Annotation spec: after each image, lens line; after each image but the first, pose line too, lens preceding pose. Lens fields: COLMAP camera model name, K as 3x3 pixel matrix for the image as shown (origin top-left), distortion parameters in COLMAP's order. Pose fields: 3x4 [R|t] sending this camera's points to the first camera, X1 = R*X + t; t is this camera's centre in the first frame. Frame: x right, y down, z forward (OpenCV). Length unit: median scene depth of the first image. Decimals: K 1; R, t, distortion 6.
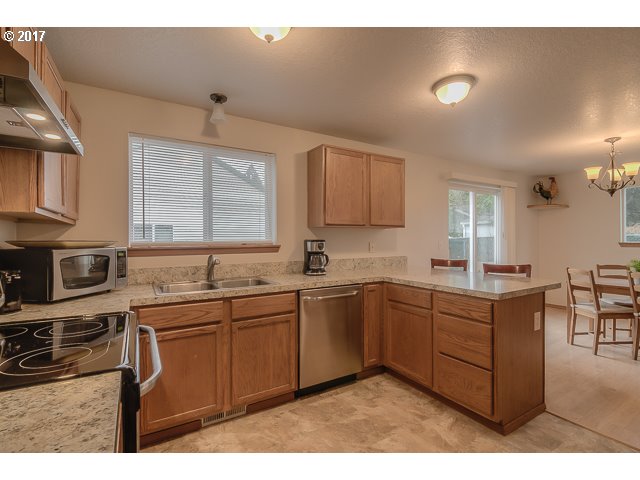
lens RADIAL K [[305.8, 0, 320.2], [0, 305.8, 239.7], [0, 0, 1]] dist [-0.005957, -0.005417]
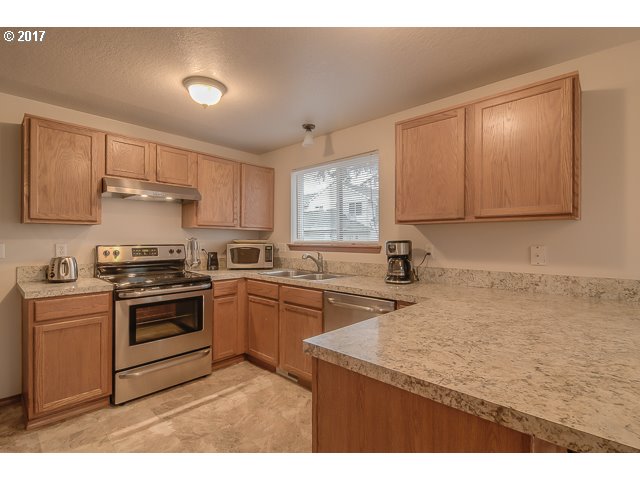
lens RADIAL K [[305.8, 0, 325.4], [0, 305.8, 242.0], [0, 0, 1]] dist [-0.005957, -0.005417]
pose [[0.279052, 0.007558, -0.960246, 0.618920], [-0.013255, 0.999904, 0.004018, 0.003204], [0.960184, 0.011607, 0.279126, 0.495940]]
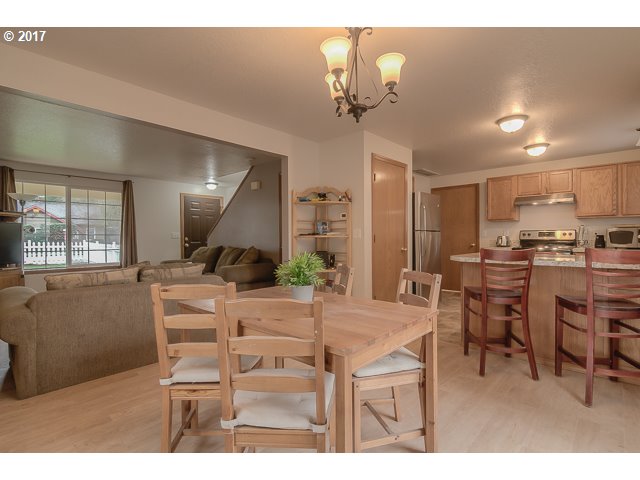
lens RADIAL K [[305.8, 0, 318.8], [0, 305.8, 240.4], [0, 0, 1]] dist [-0.005957, -0.005417]
pose [[-0.963746, 0.008968, -0.266671, 1.117394], [0.003629, 0.999783, 0.020510, 0.036840], [0.266797, 0.018799, -0.963569, 1.379910]]
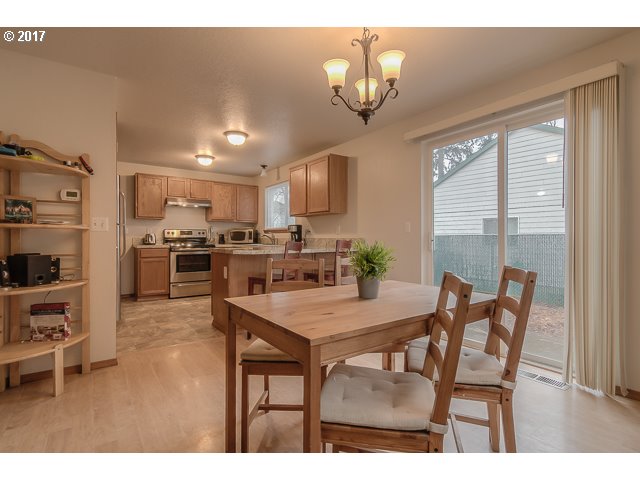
lens RADIAL K [[305.8, 0, 322.8], [0, 305.8, 241.6], [0, 0, 1]] dist [-0.005957, -0.005417]
pose [[0.076913, 0.014101, -0.996938, 1.423640], [-0.012847, 0.999831, 0.013151, 0.057939], [0.996955, 0.011796, 0.077082, 0.880276]]
